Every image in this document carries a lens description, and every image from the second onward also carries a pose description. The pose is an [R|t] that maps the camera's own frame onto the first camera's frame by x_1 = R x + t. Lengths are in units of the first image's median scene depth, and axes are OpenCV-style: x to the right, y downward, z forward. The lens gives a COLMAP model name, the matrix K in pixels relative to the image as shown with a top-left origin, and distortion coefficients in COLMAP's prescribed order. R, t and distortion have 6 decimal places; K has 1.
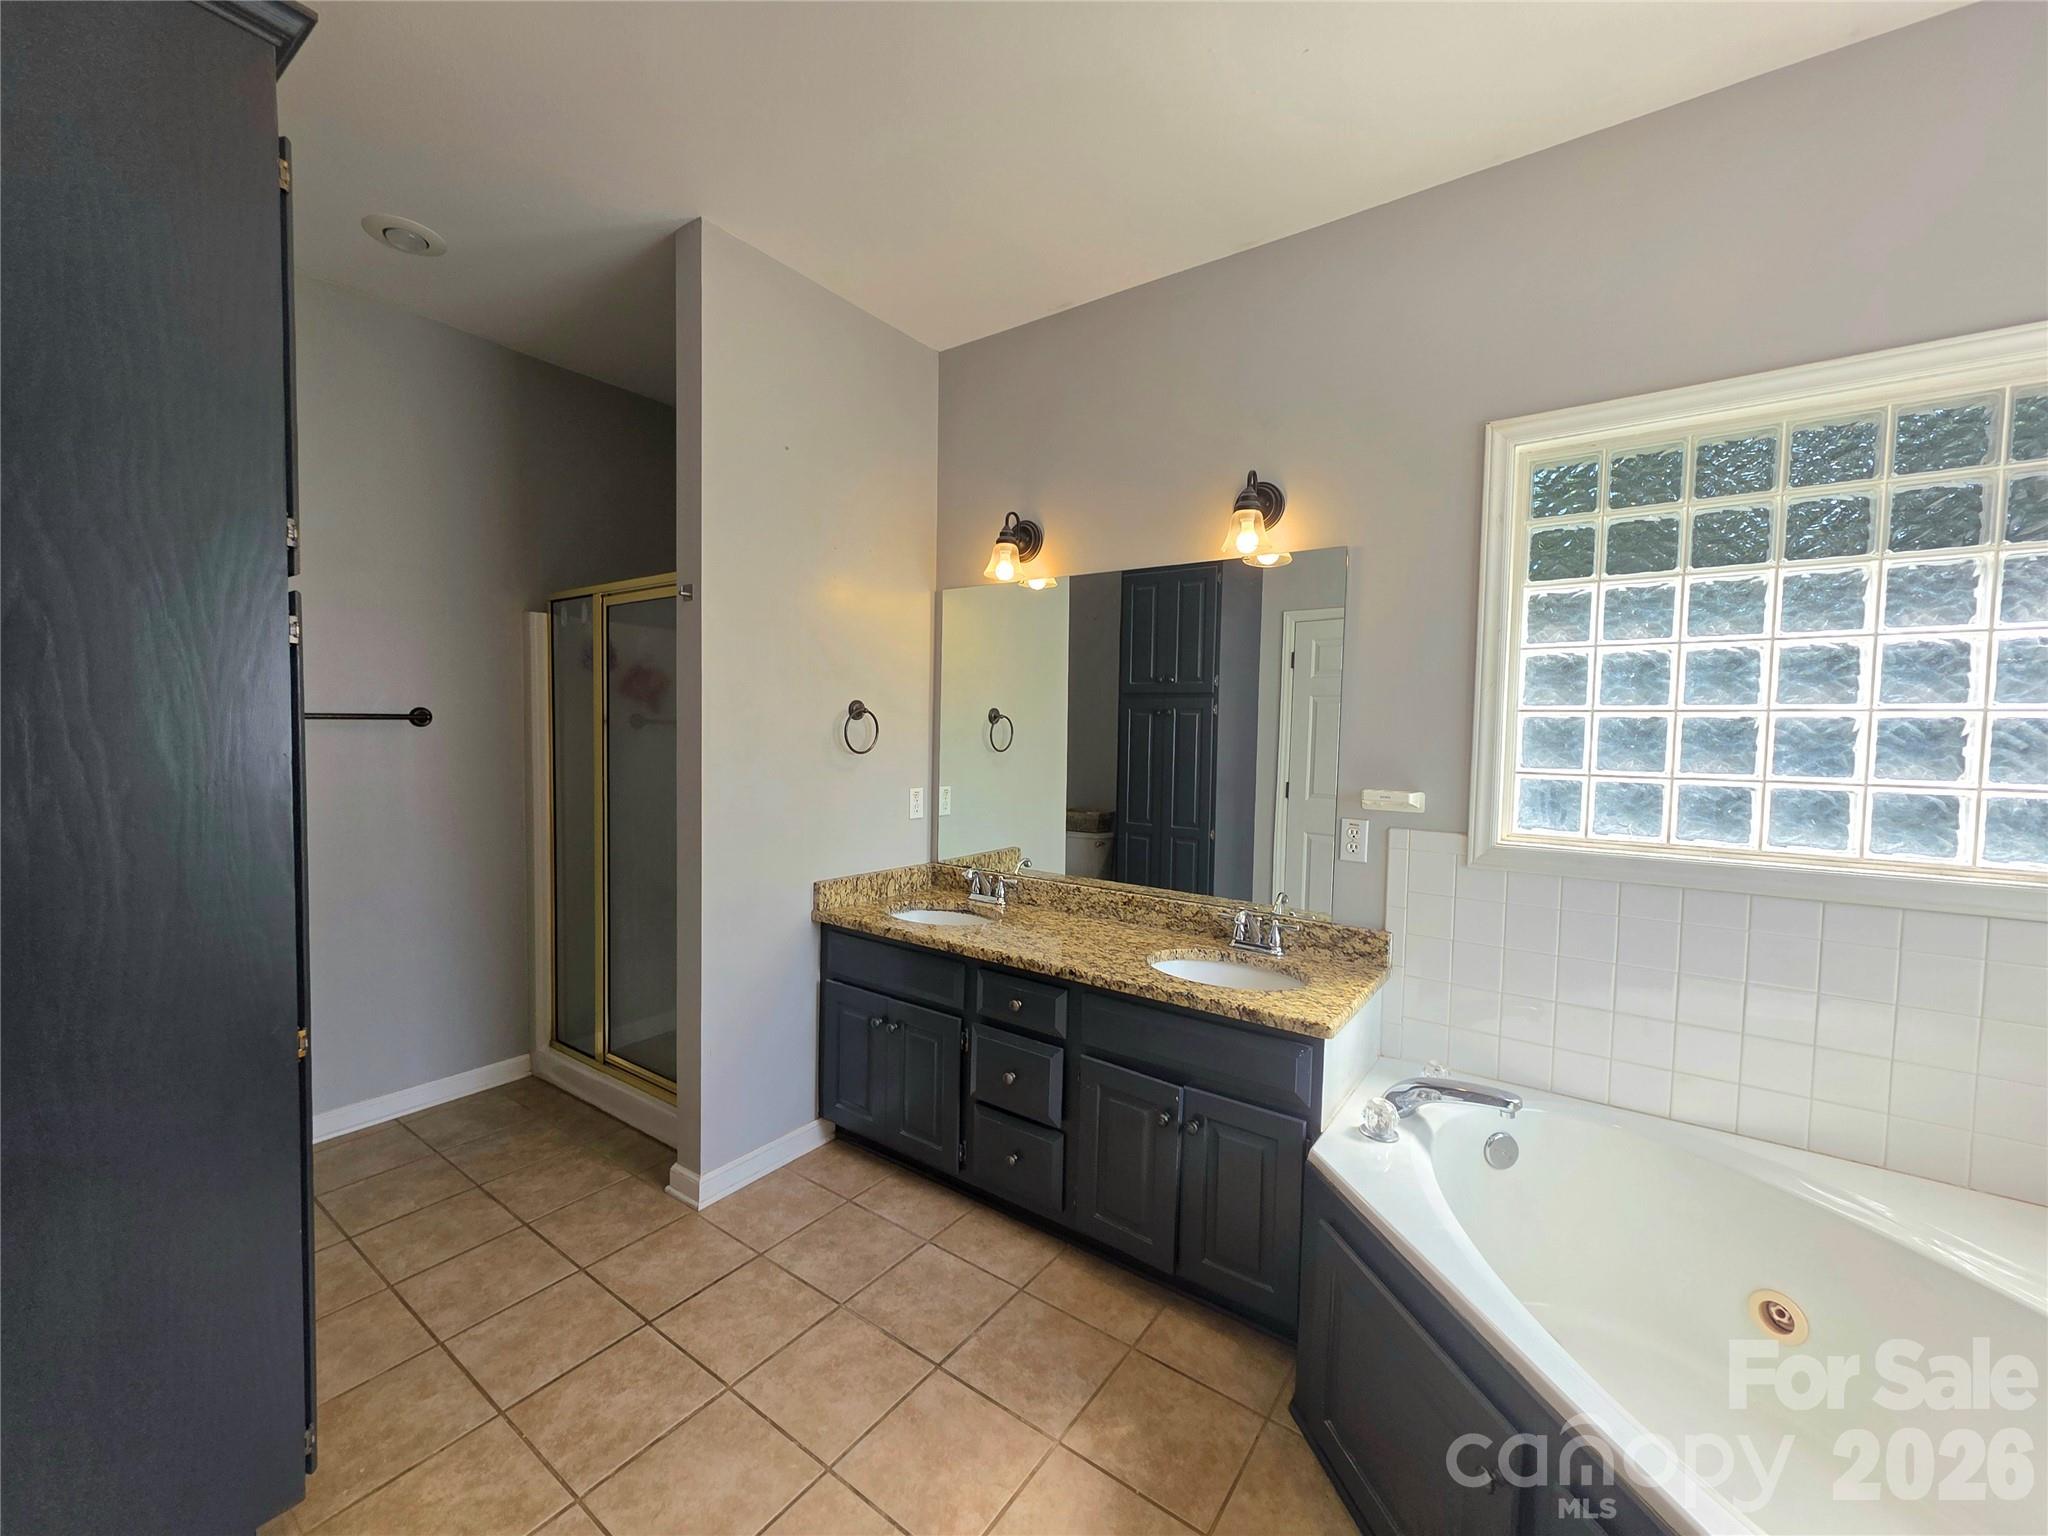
lens RADIAL K [[816.2, 0, 1011.5], [0, 816.2, 771.6], [0, 0, 1]] dist [0.005502, -0.000463]
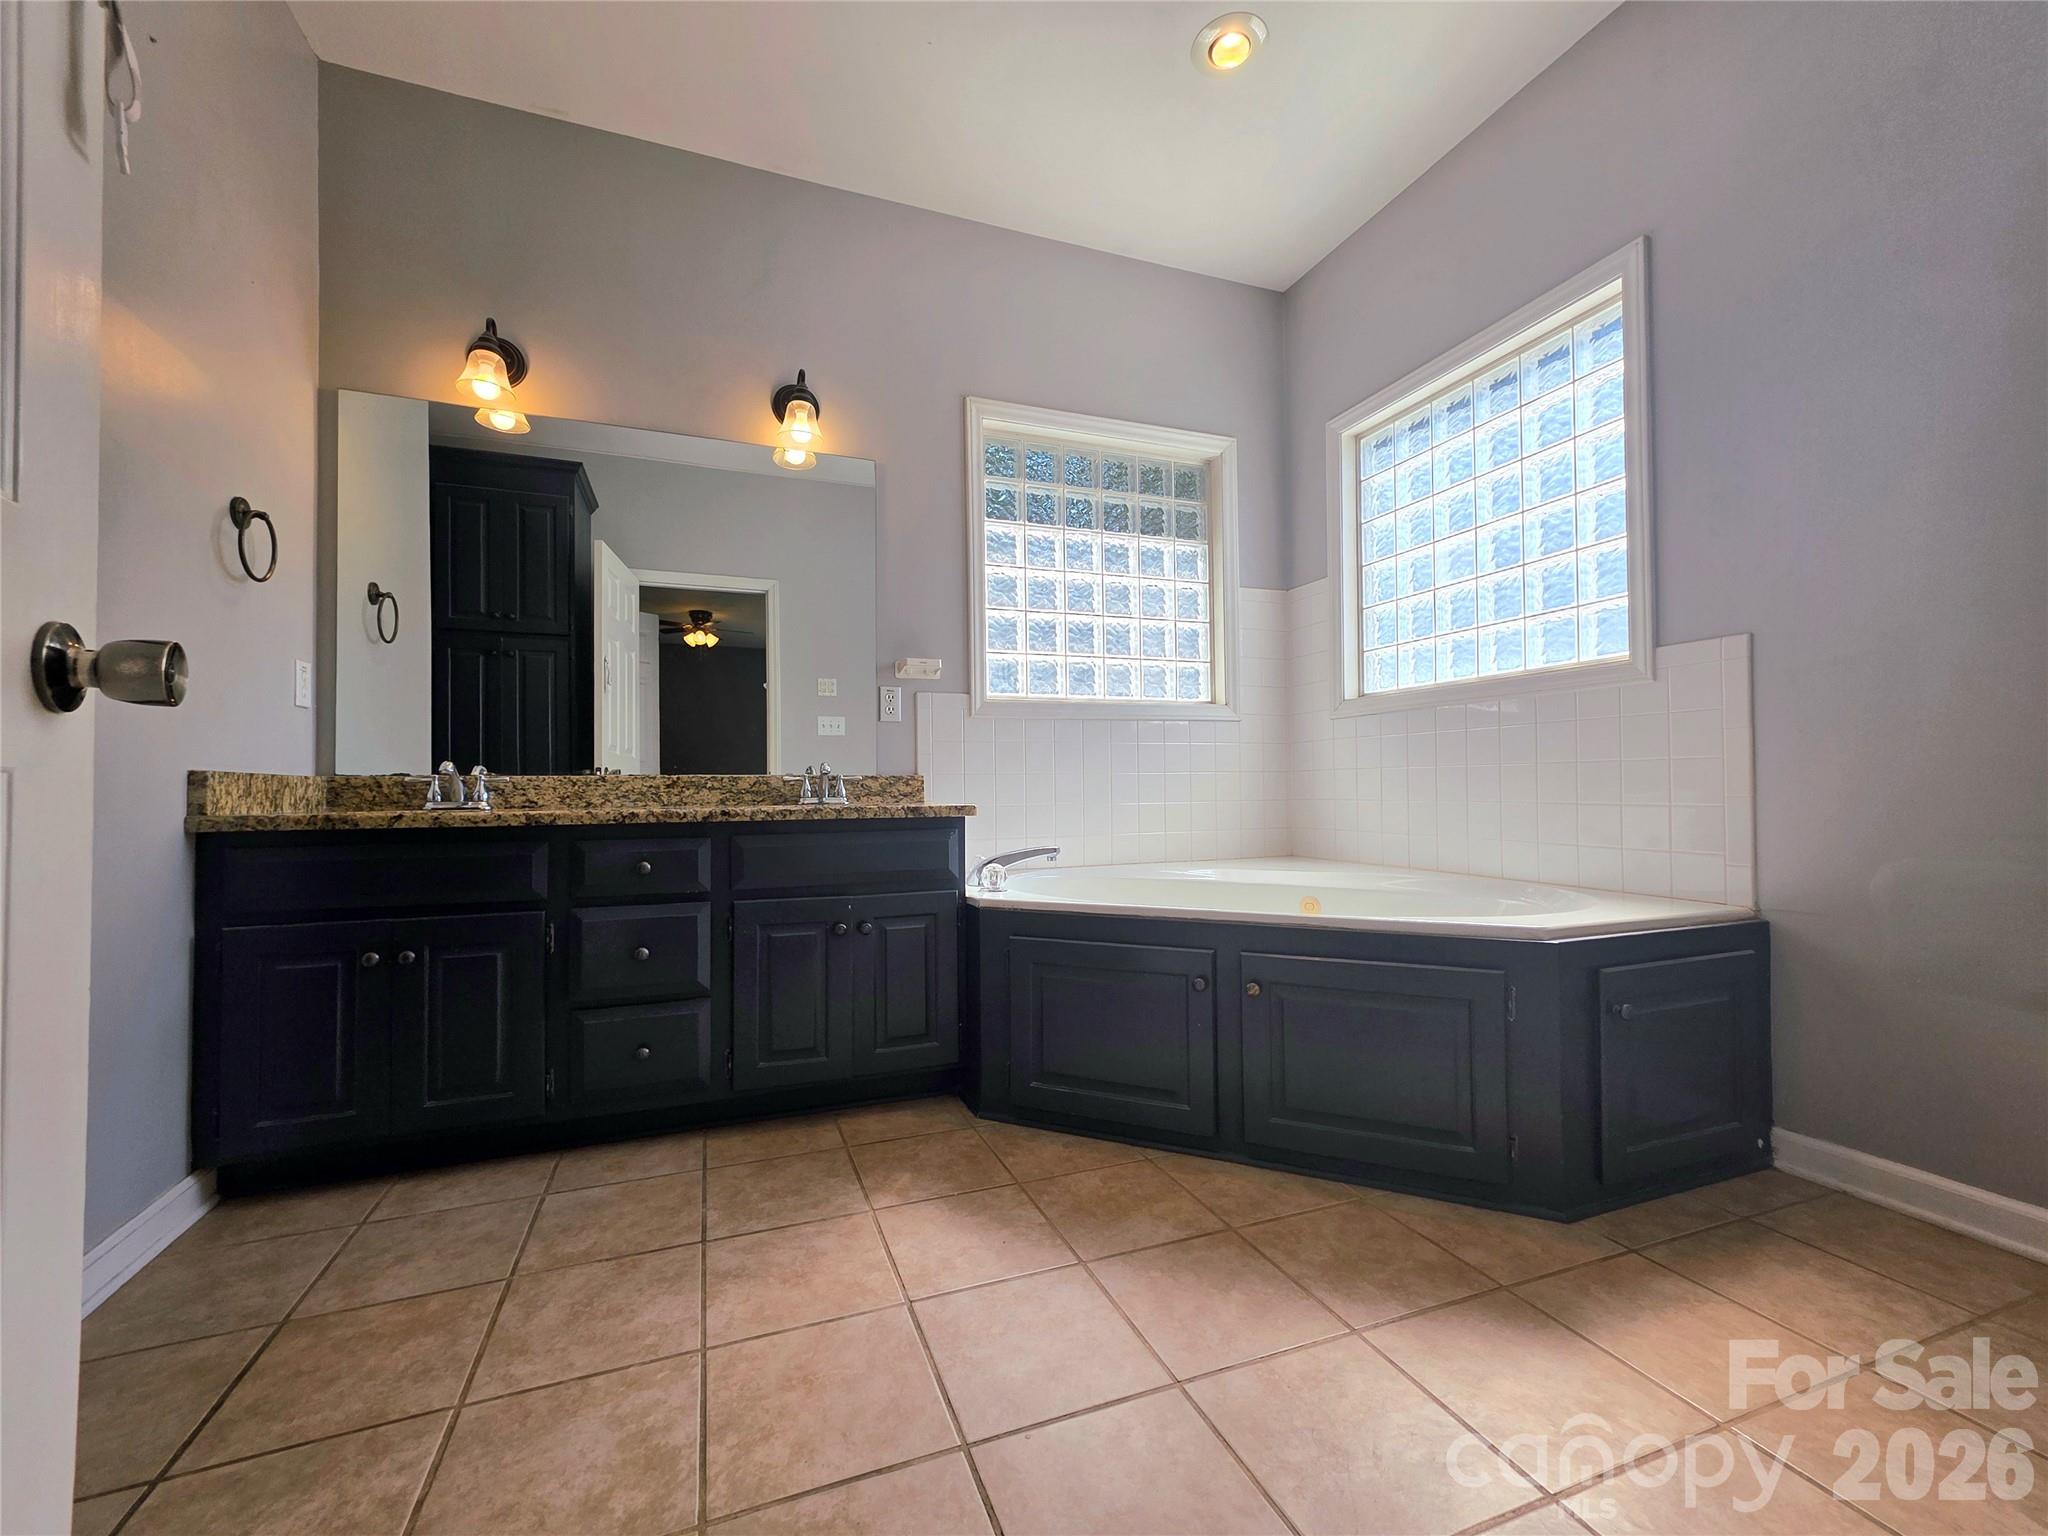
lens RADIAL K [[816.2, 0, 1002.8], [0, 816.2, 780.0], [0, 0, 1]] dist [0.005502, -0.000463]
pose [[0.557784, -0.017204, 0.829808, -0.494799], [0.062561, 0.997812, -0.021365, 0.233423], [-0.827625, 0.063830, 0.557641, 0.196781]]
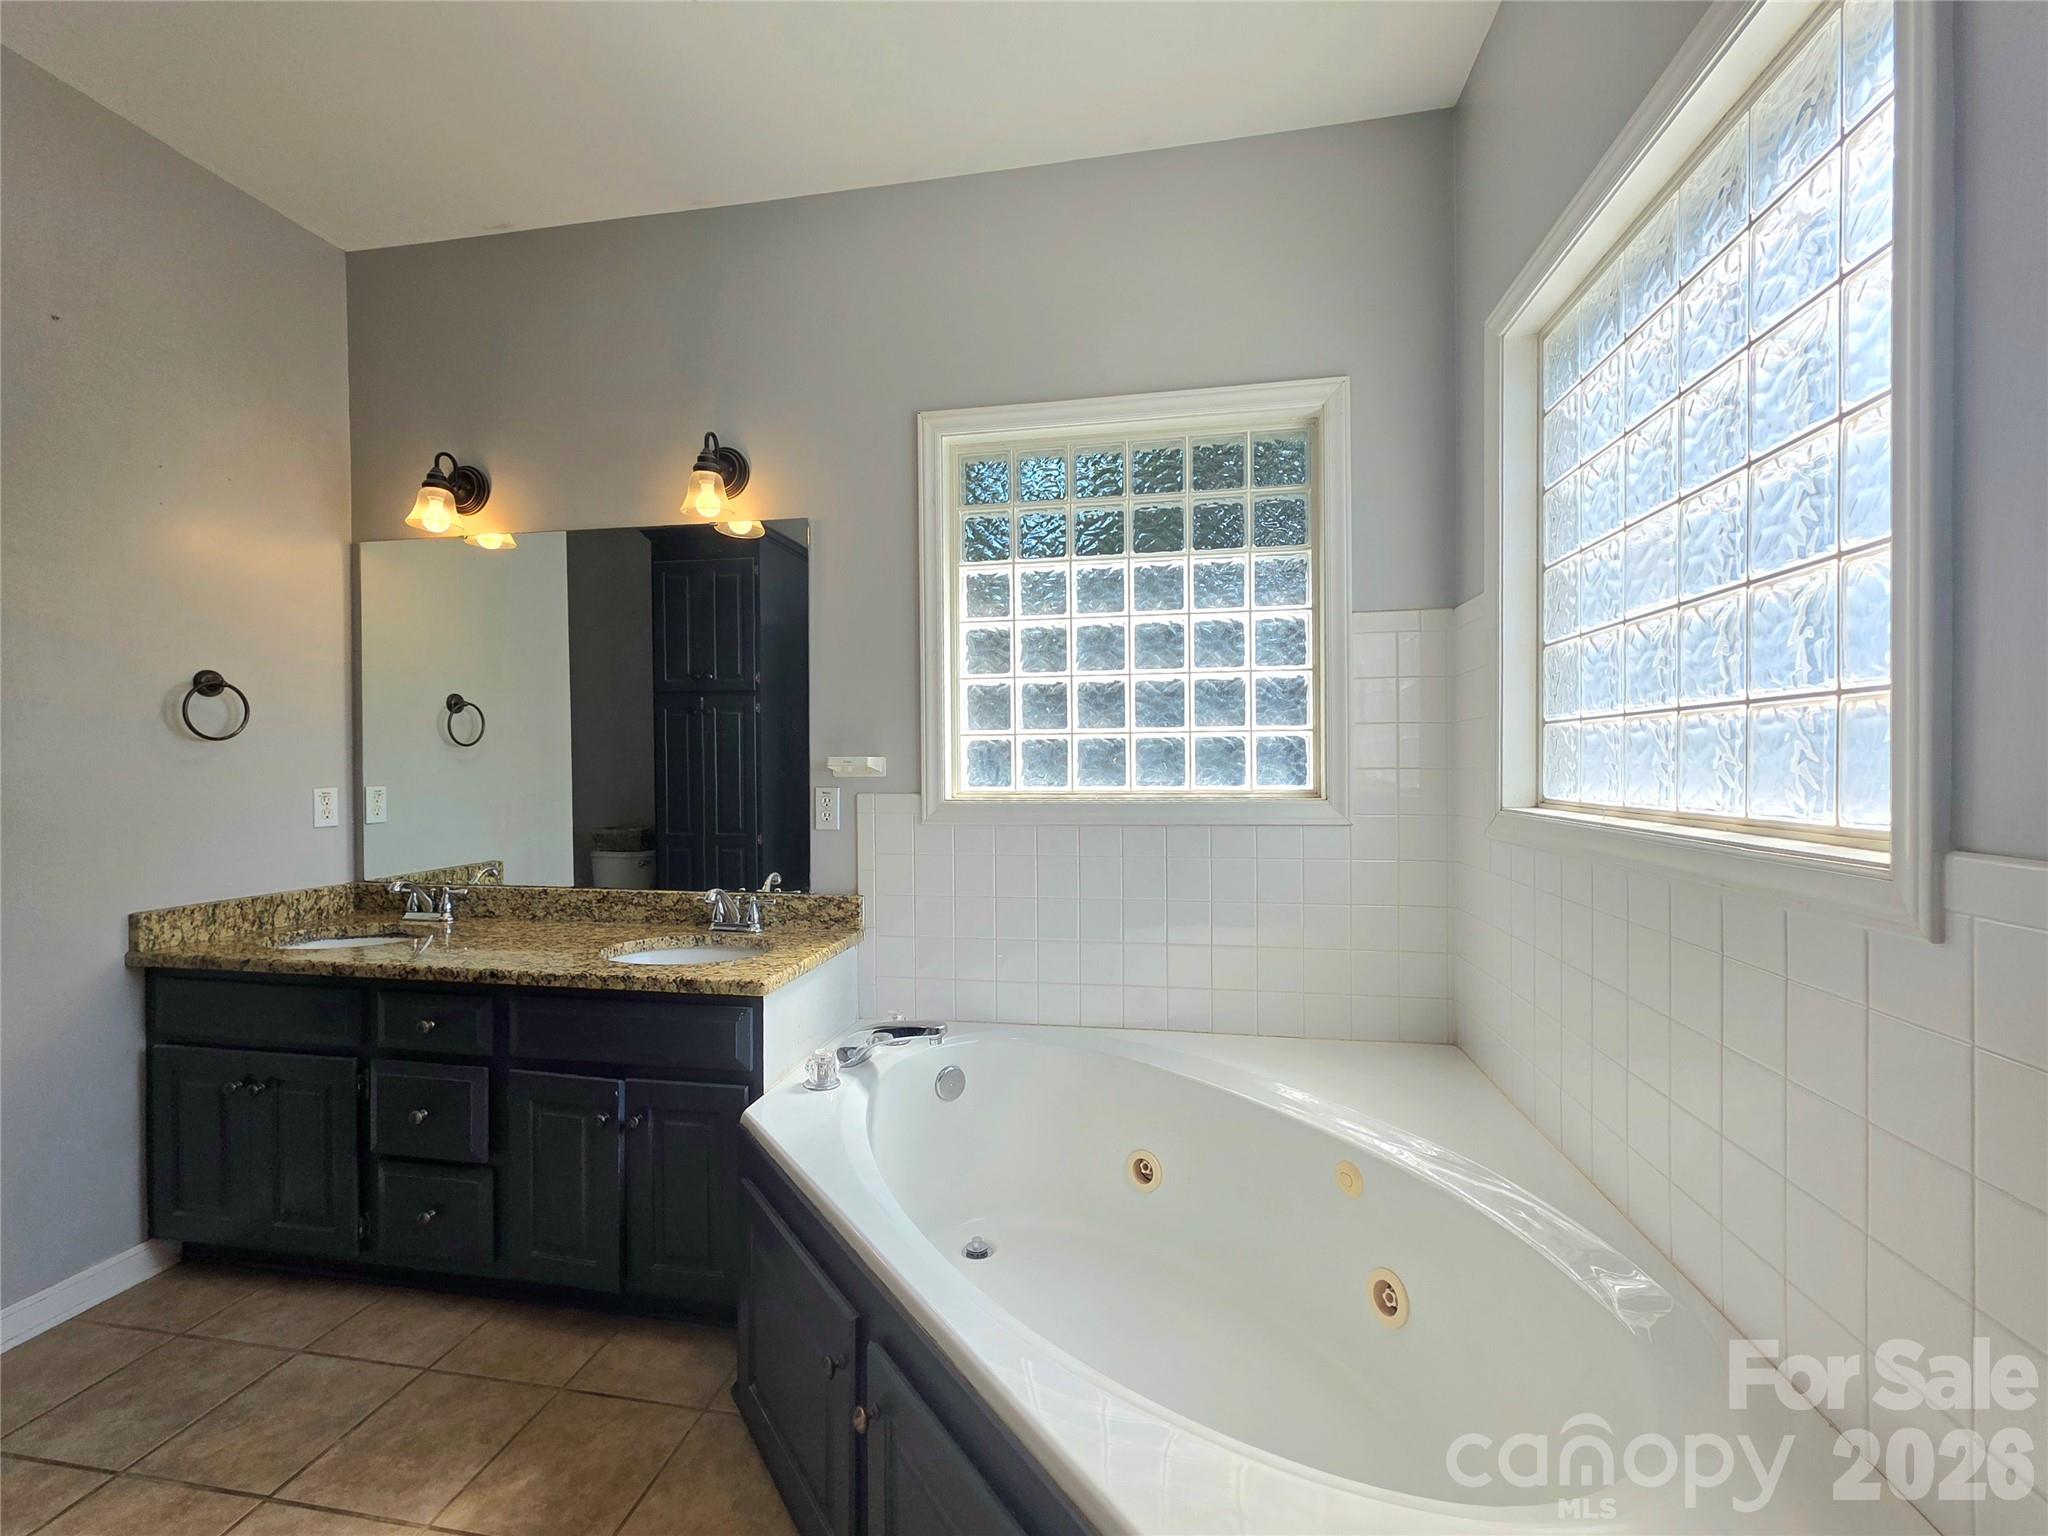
lens RADIAL K [[860.9, 0, 1014.6], [0, 860.9, 772.2], [0, 0, 1]] dist [0.008495, 0.000247]
pose [[0.901782, -0.028885, 0.431226, 0.171442], [0.043921, 0.998723, -0.024949, 0.075753], [-0.429955, 0.041439, 0.901899, -0.059574]]
